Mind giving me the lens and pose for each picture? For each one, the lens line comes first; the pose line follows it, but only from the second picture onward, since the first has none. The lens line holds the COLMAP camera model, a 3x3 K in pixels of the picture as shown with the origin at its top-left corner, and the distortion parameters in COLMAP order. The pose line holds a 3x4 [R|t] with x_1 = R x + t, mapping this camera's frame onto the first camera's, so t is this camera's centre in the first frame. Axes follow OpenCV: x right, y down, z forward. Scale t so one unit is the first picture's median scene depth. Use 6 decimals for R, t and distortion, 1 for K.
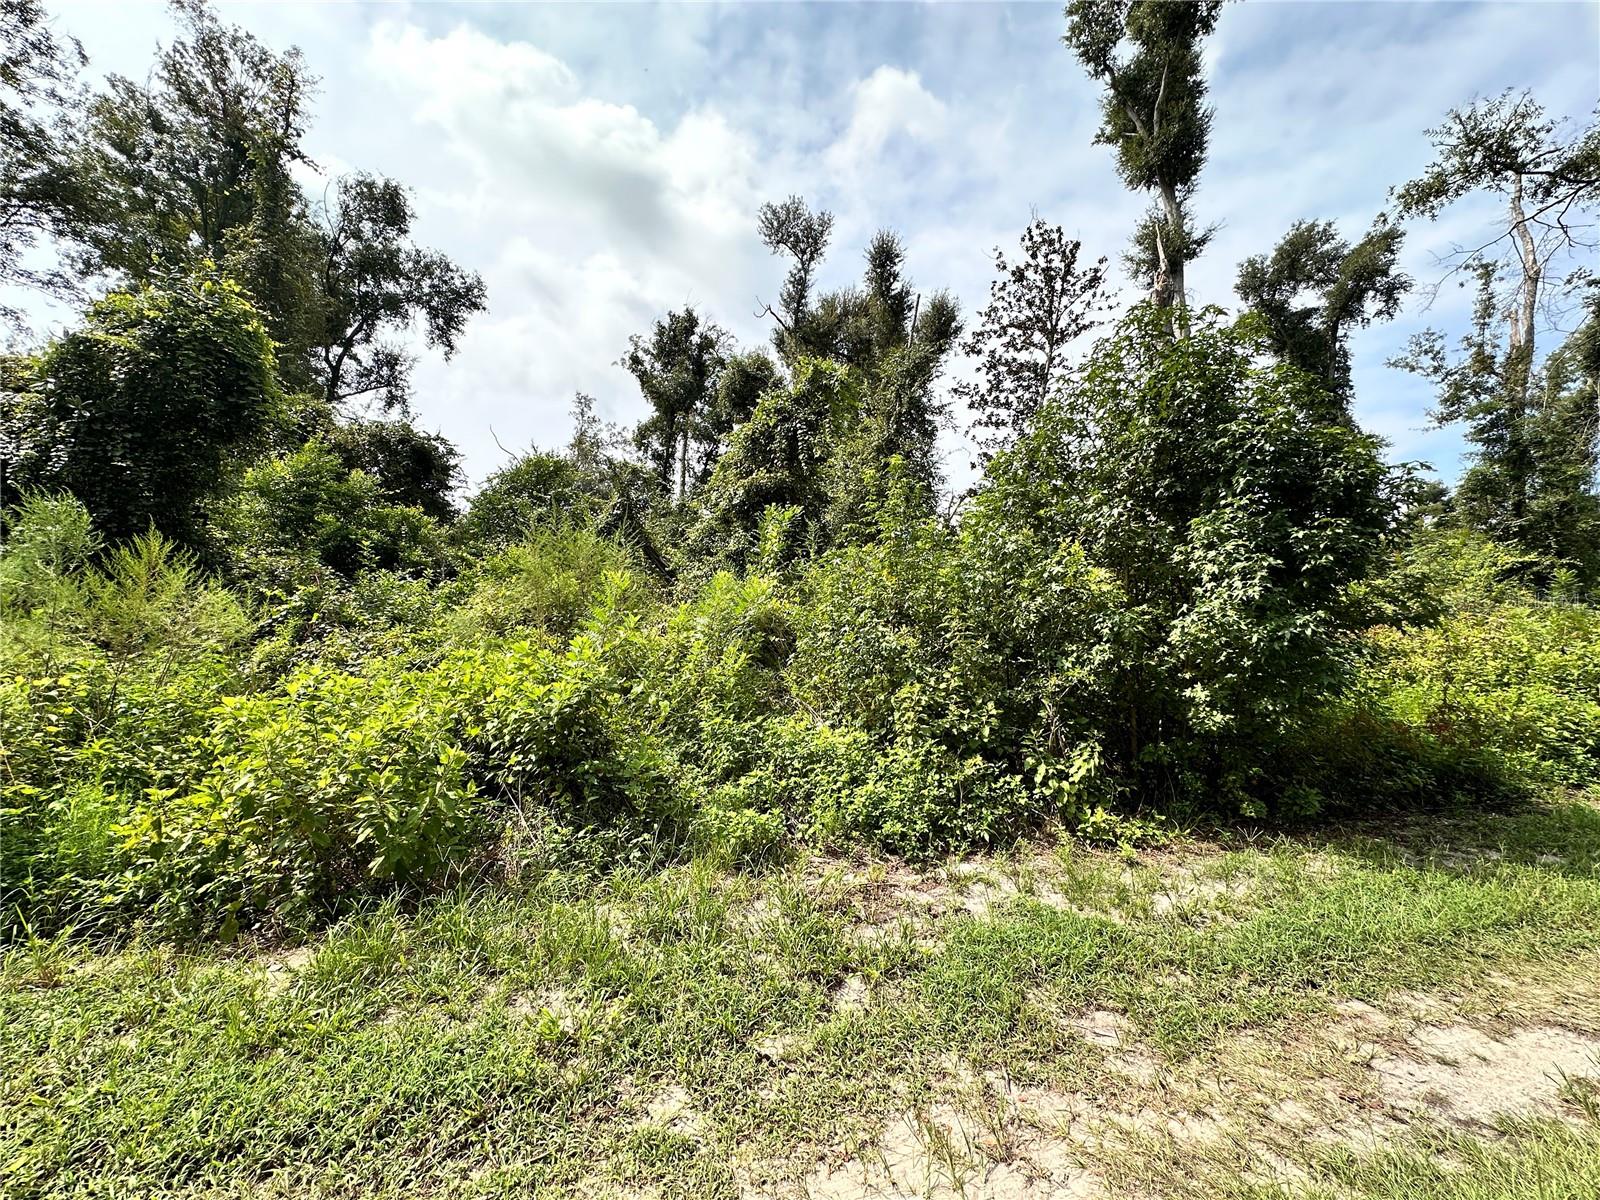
lens RADIAL K [[634.8, 0, 799.1], [0, 634.8, 601.9], [0, 0, 1]] dist [-0.002751, 0.000467]
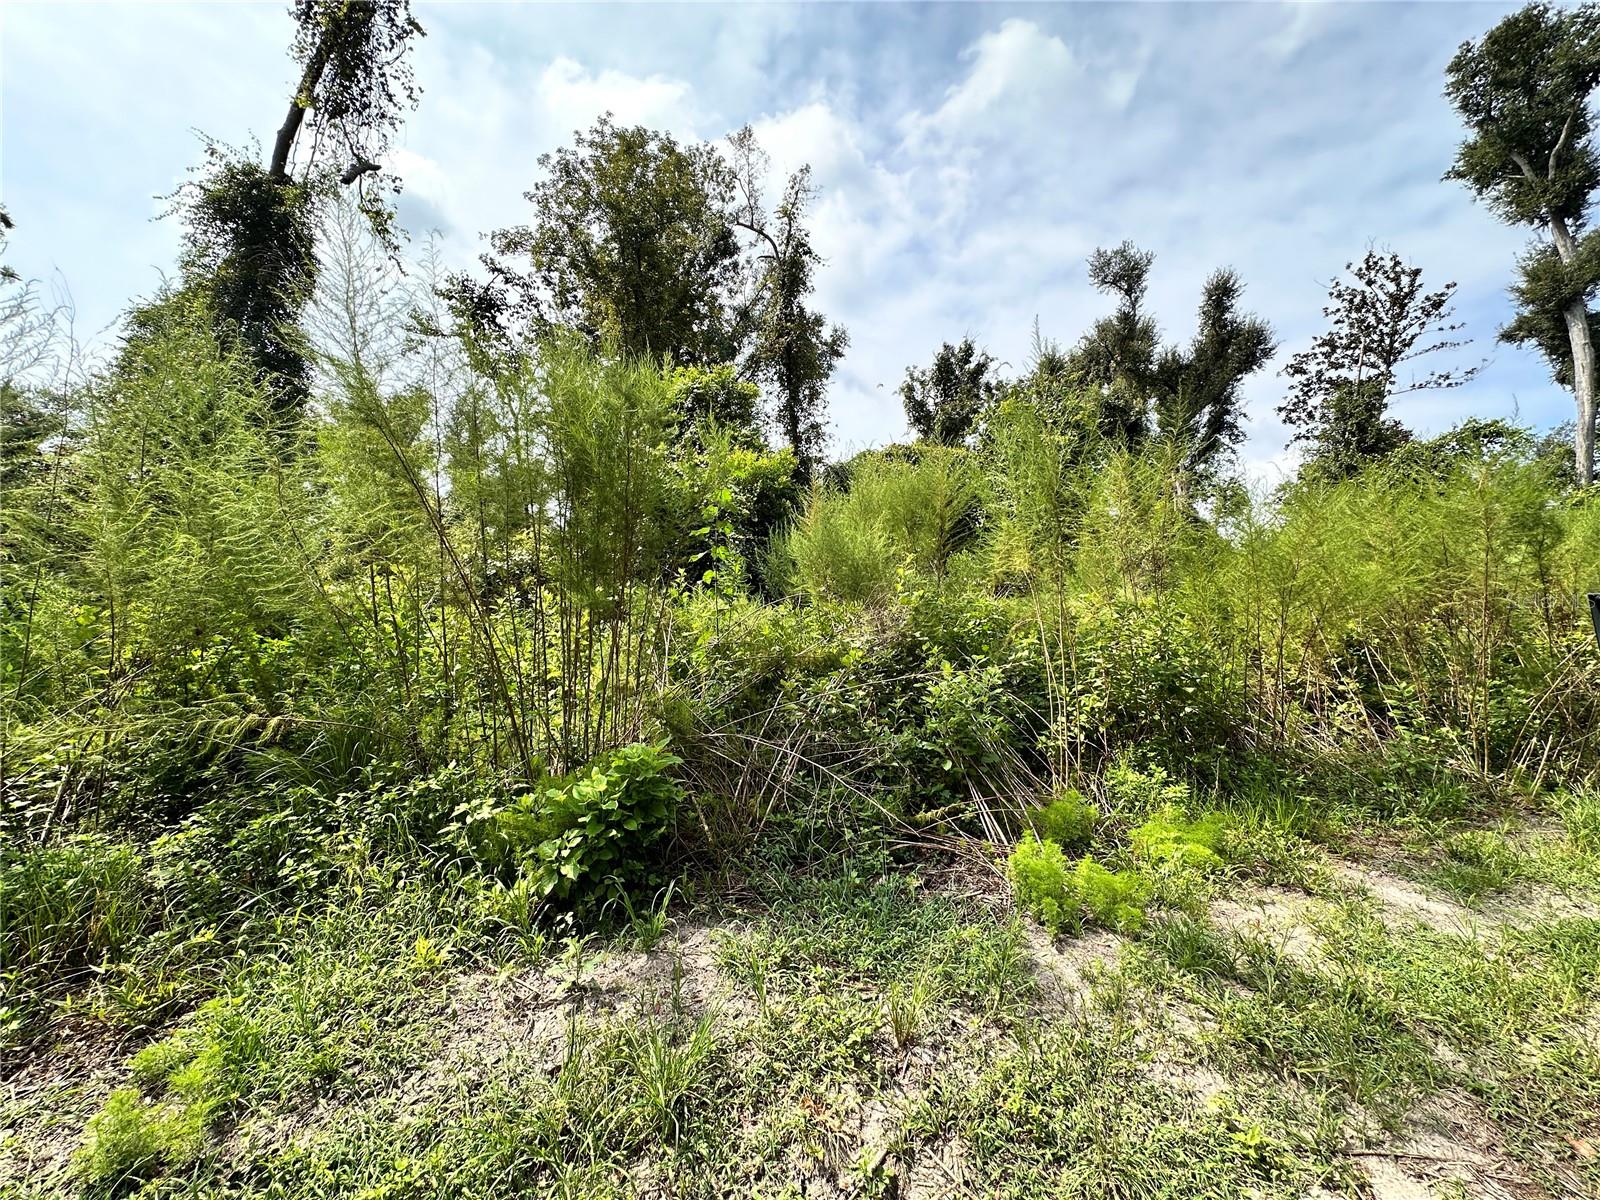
lens RADIAL K [[634.8, 0, 793.7], [0, 634.8, 601.0], [0, 0, 1]] dist [-0.002751, 0.000467]
pose [[0.995748, -0.013926, -0.091061, -0.790620], [0.012587, 0.999804, -0.015261, 0.006193], [0.091256, 0.014050, 0.995728, -0.251658]]
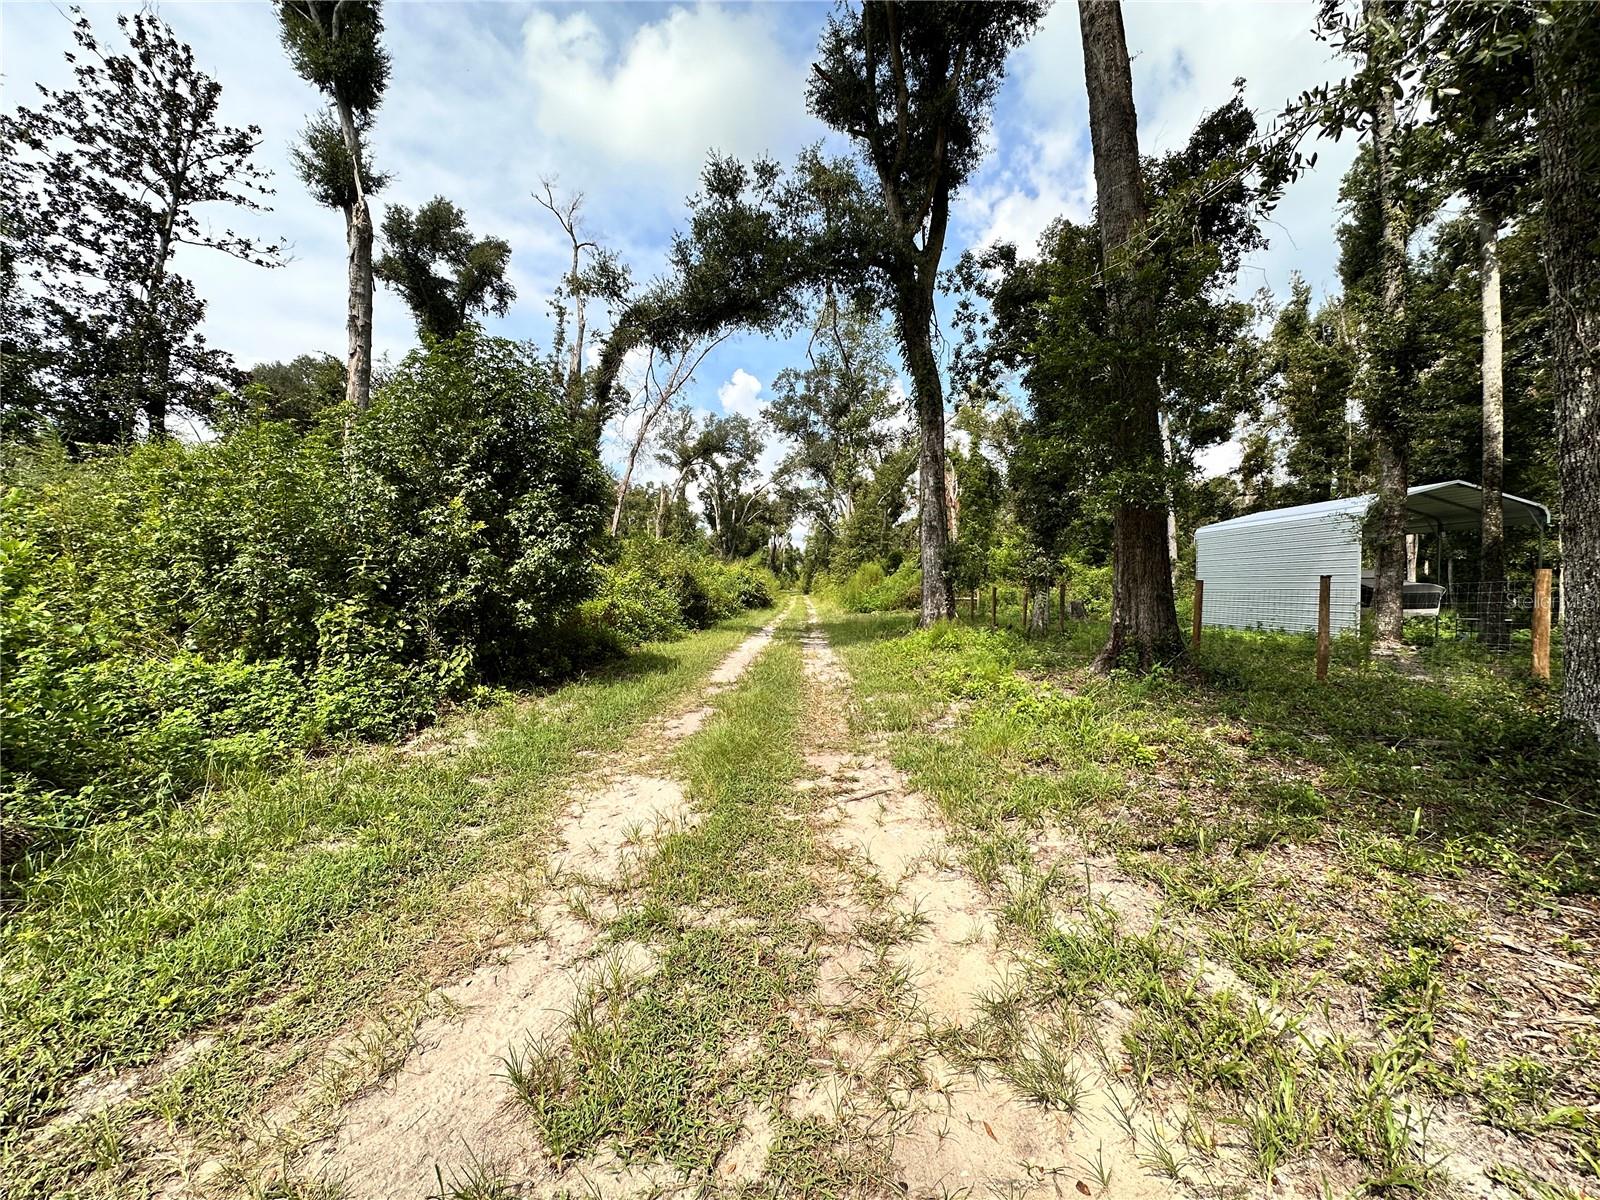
lens RADIAL K [[634.8, 0, 801.8], [0, 634.8, 604.2], [0, 0, 1]] dist [-0.002751, 0.000467]
pose [[0.329701, -0.051195, 0.942696, -0.173144], [-0.058093, 0.995536, 0.074382, -0.004462], [-0.942297, -0.079287, 0.325255, -0.046177]]
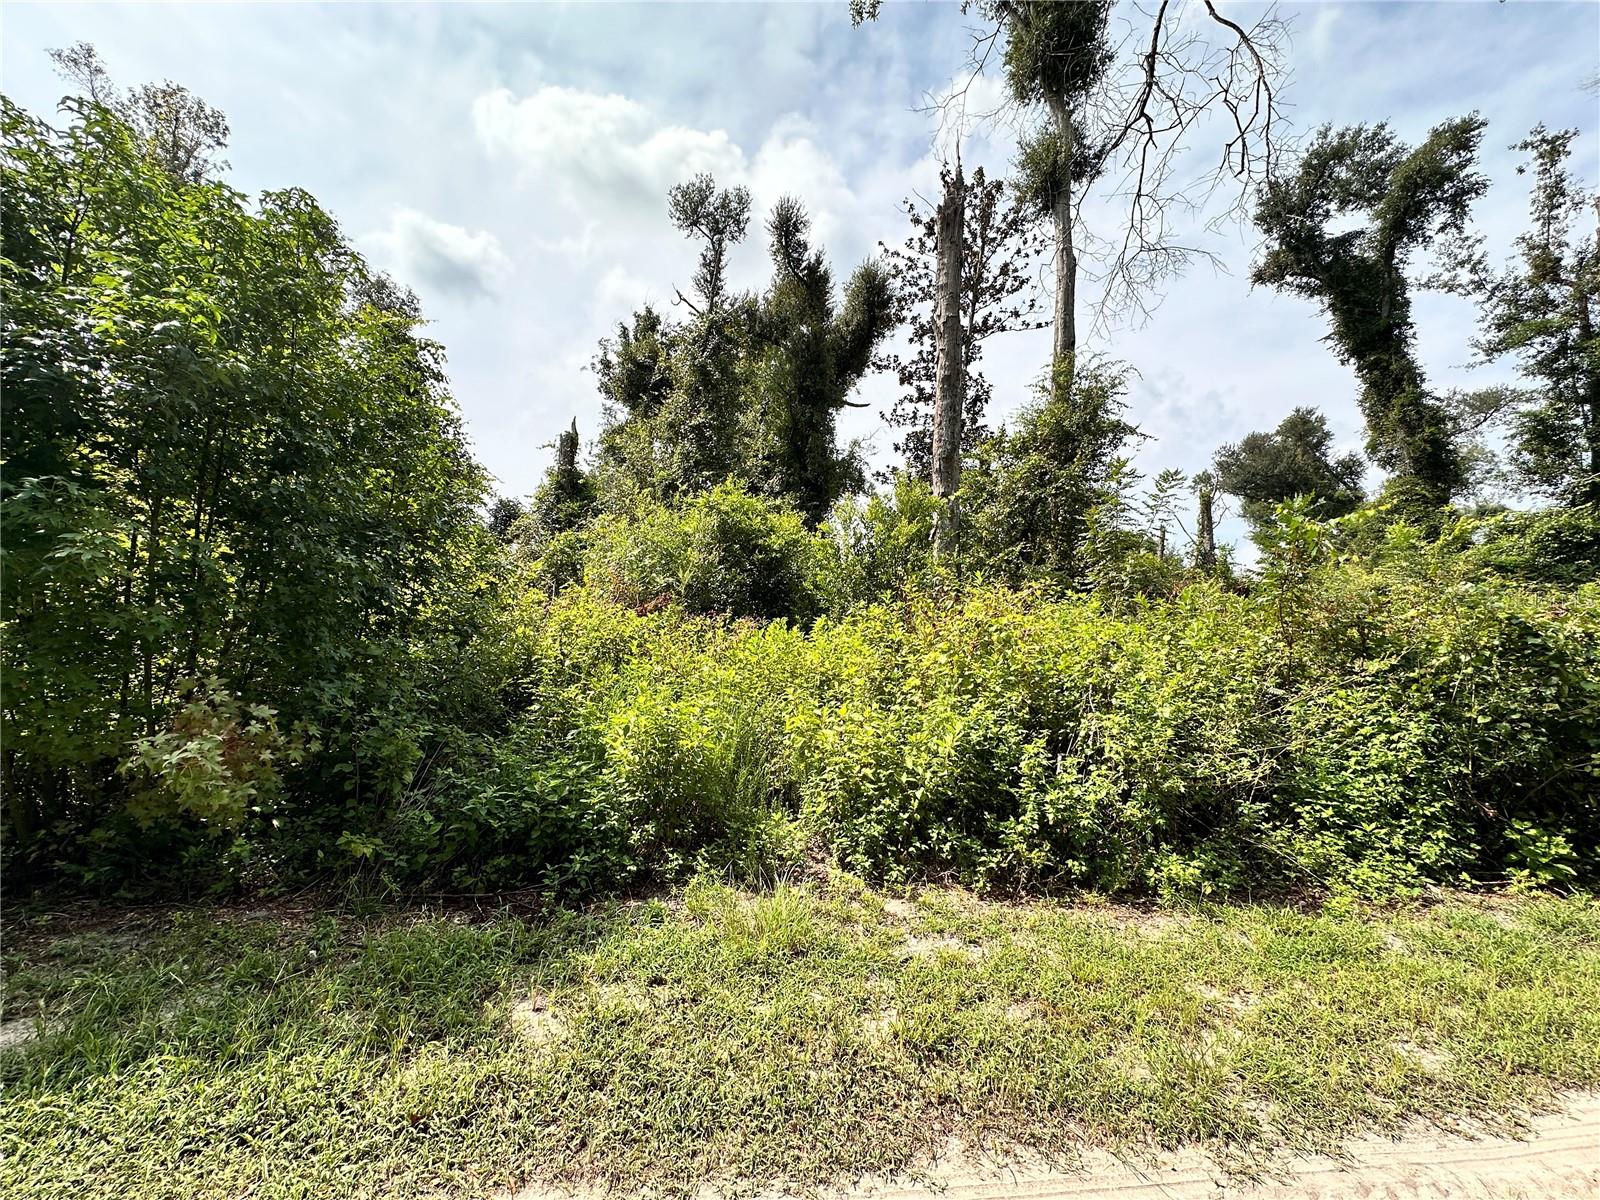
lens RADIAL K [[634.8, 0, 800.7], [0, 634.8, 612.7], [0, 0, 1]] dist [-0.002751, 0.000467]
pose [[0.984336, -0.011053, -0.175956, 0.472070], [0.011928, 0.999921, 0.003910, 0.028207], [0.175899, -0.005948, 0.984390, 0.133038]]
